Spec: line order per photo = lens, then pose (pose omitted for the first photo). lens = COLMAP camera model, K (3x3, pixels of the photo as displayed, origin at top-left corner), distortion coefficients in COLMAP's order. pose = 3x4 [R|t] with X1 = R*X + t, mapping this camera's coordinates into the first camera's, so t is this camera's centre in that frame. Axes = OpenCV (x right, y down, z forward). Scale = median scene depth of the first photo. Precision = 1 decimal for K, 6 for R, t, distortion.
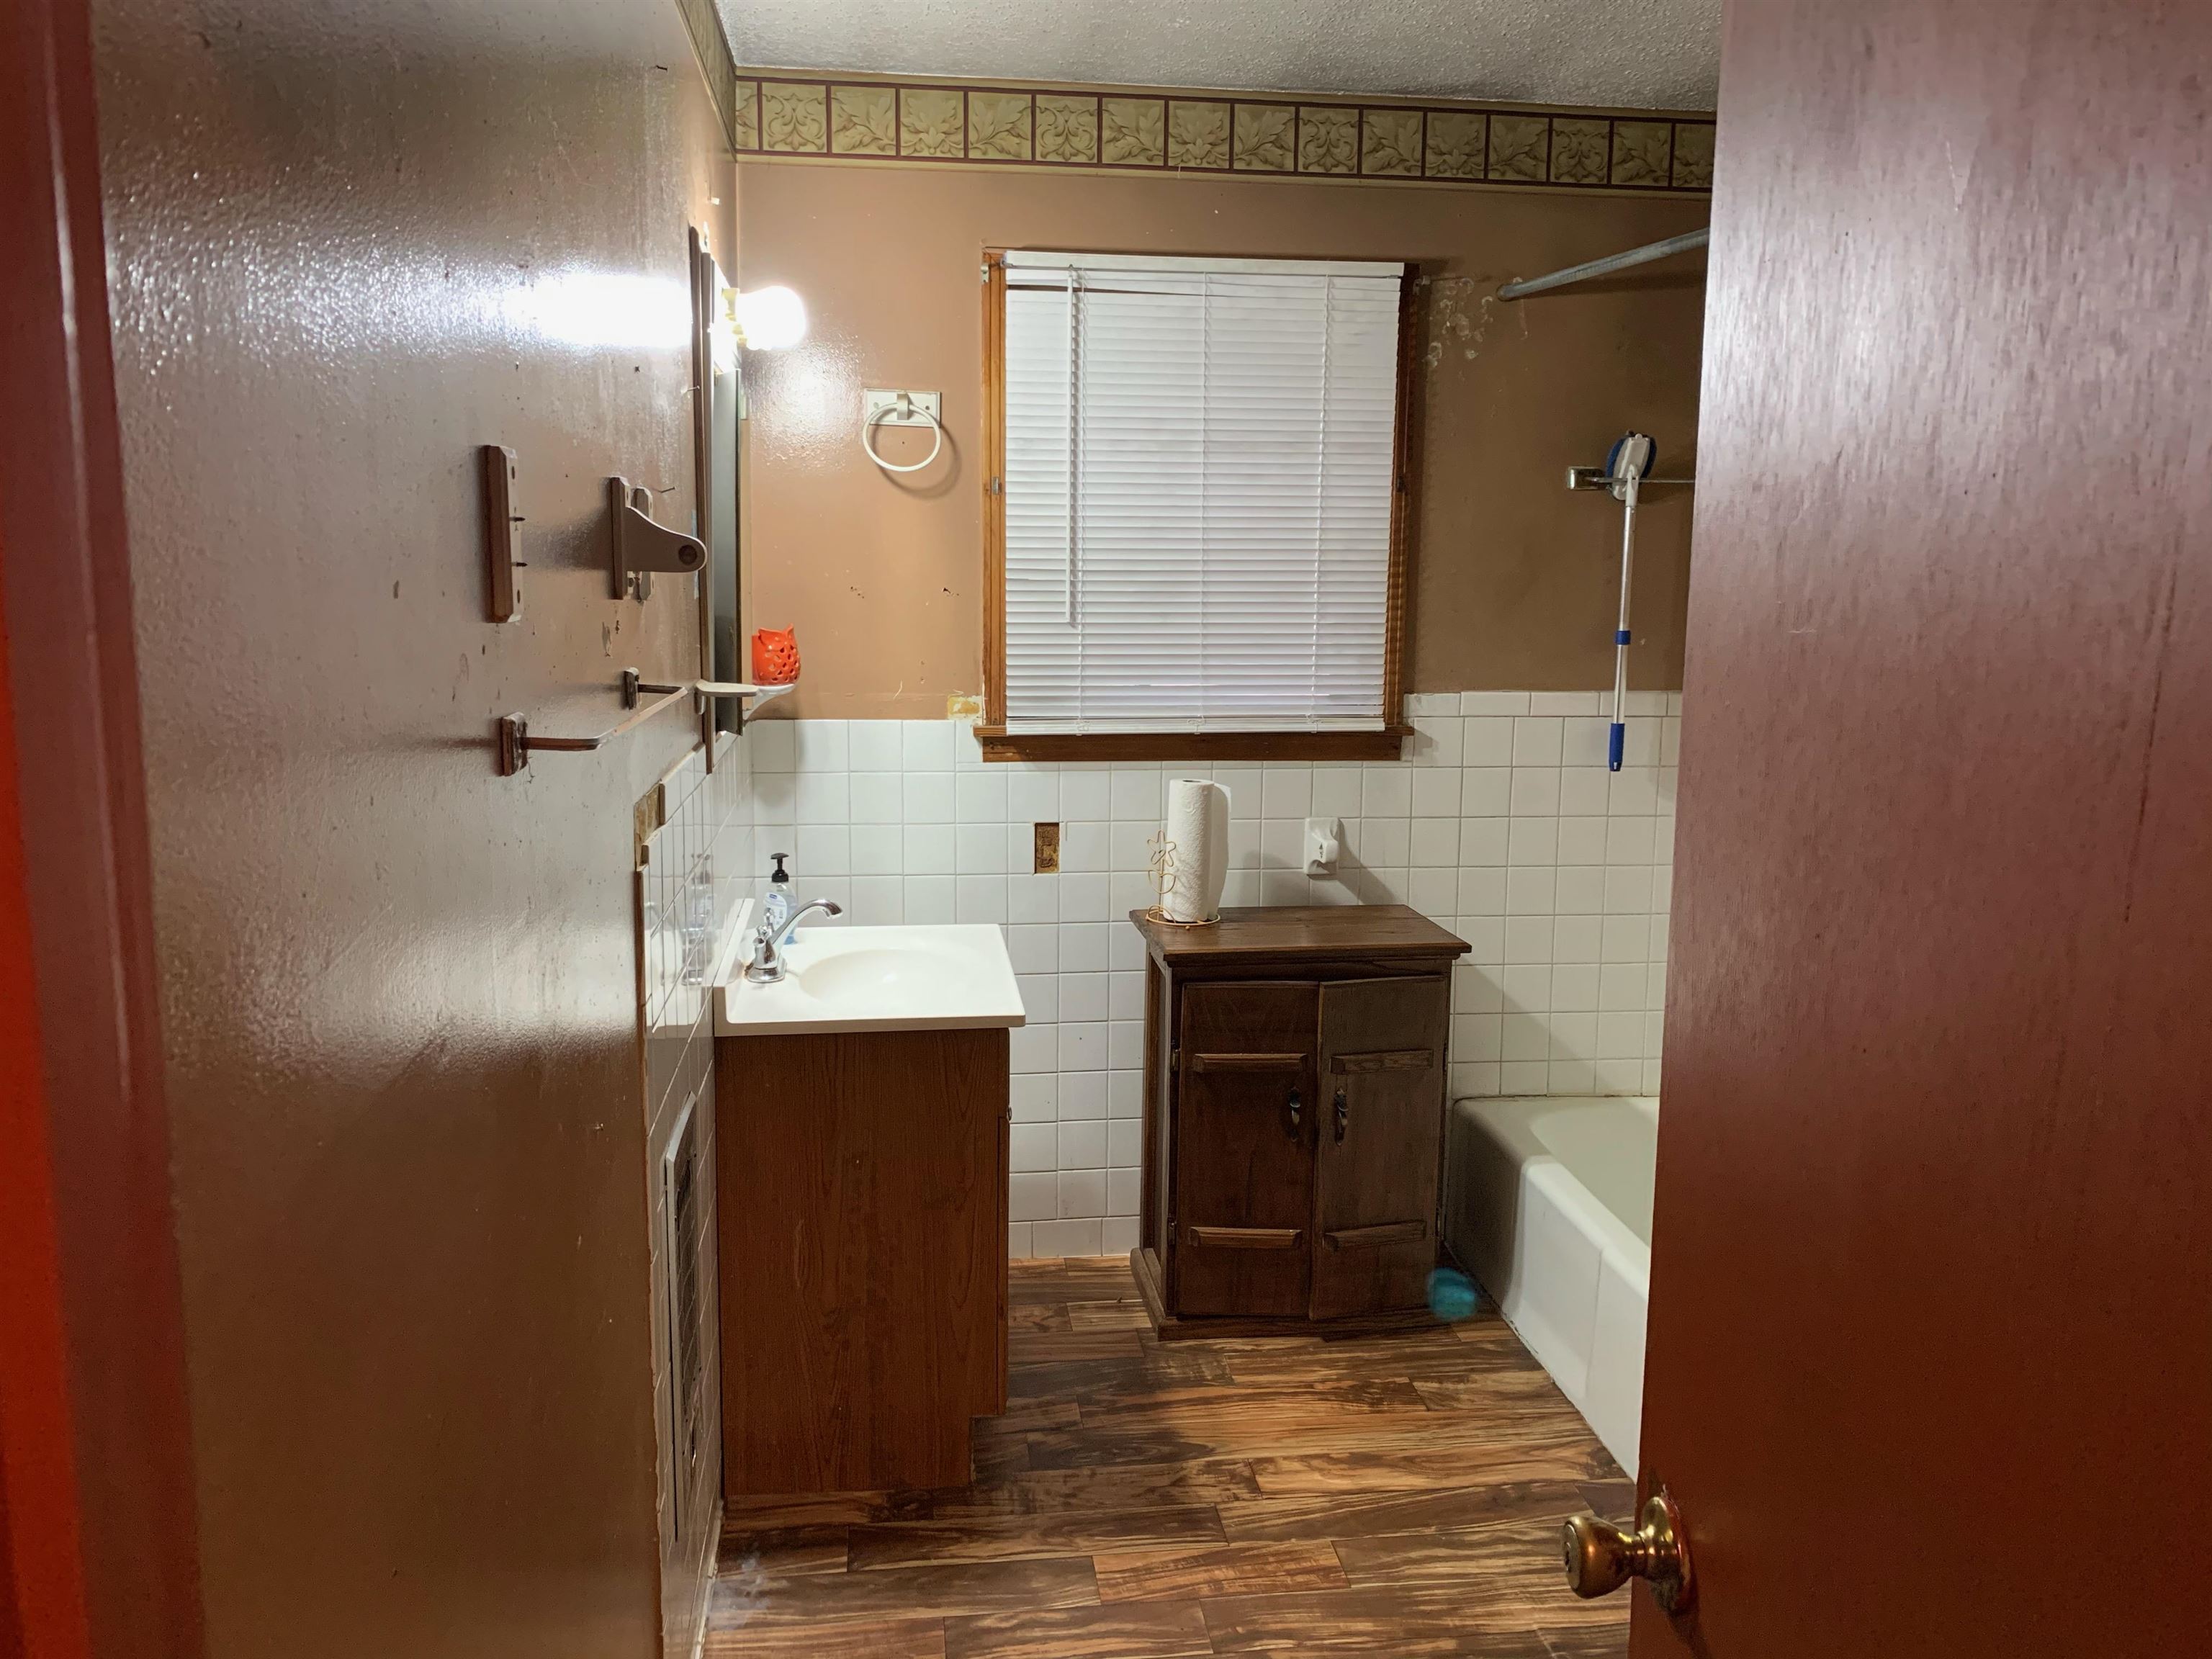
lens RADIAL K [[1706.9, 0, 1103.5], [0, 1706.9, 826.9], [0, 0, 1]] dist [0.023291, -0.026209]
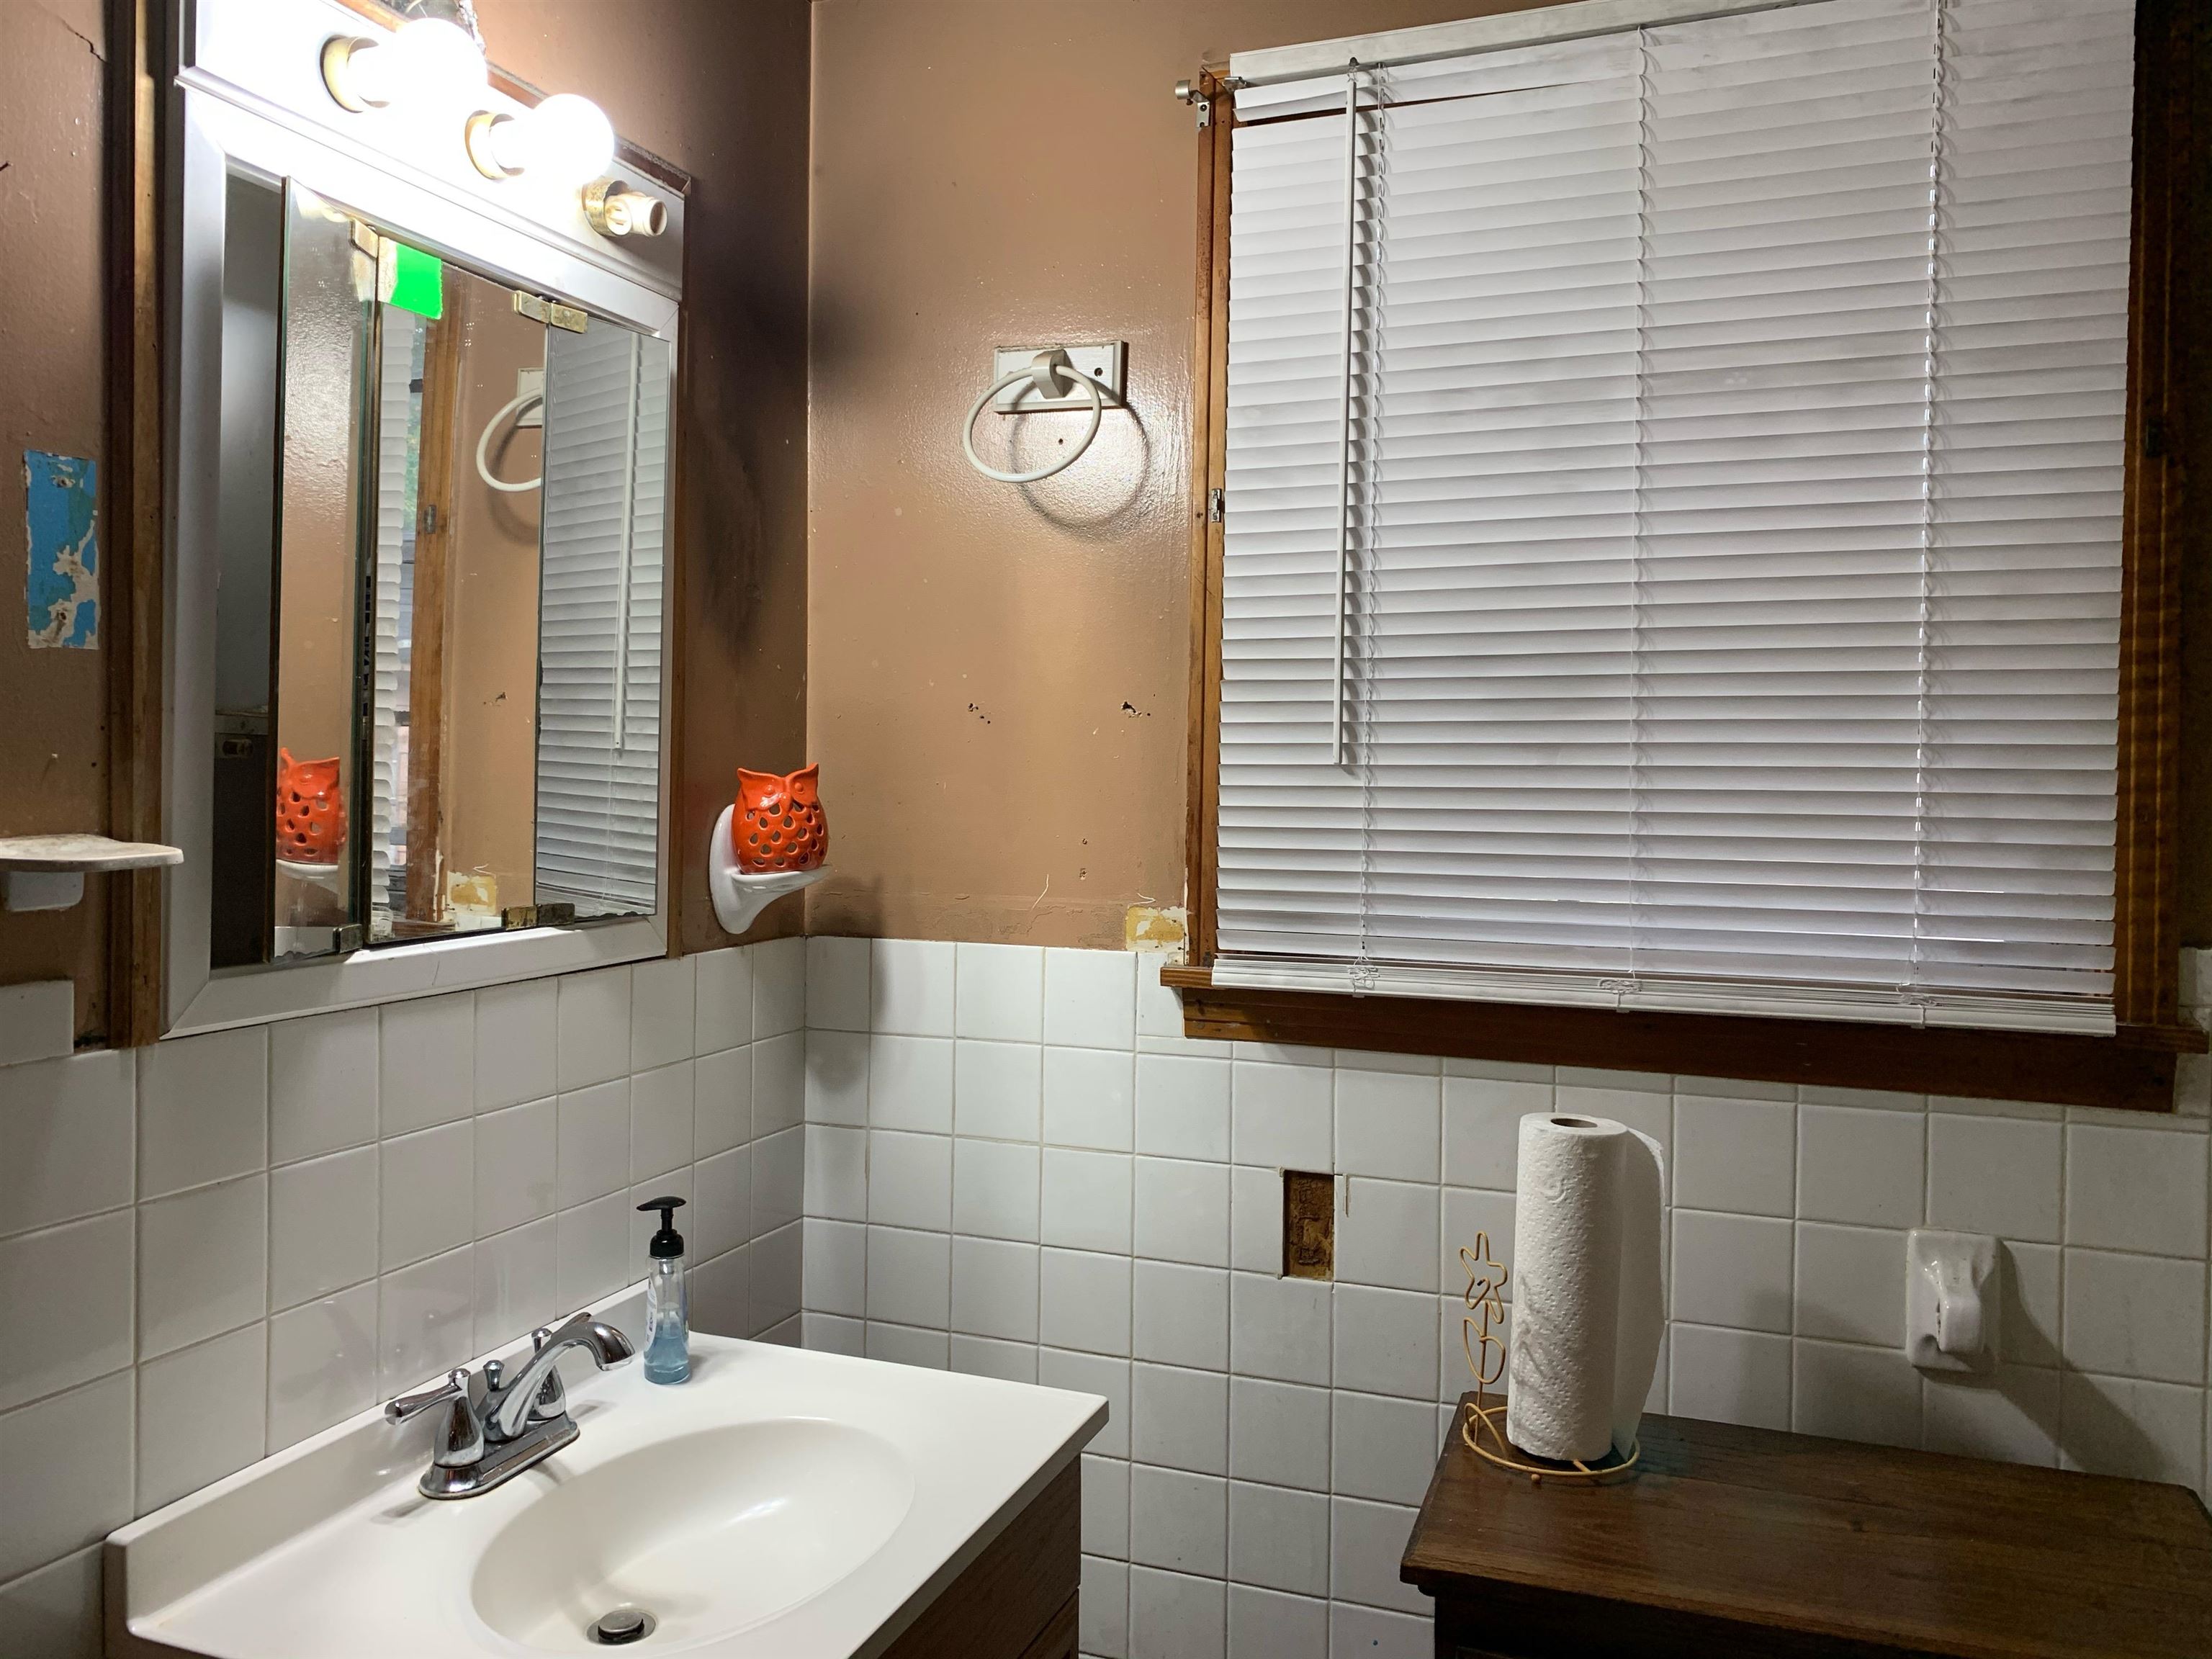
lens RADIAL K [[1706.9, 0, 1083.0], [0, 1706.9, 779.8], [0, 0, 1]] dist [0.023291, -0.026209]
pose [[0.879596, 0.004216, -0.475703, 0.145532], [-0.078058, 0.987687, -0.135578, -0.043067], [0.469274, 0.156387, 0.869094, 0.538036]]
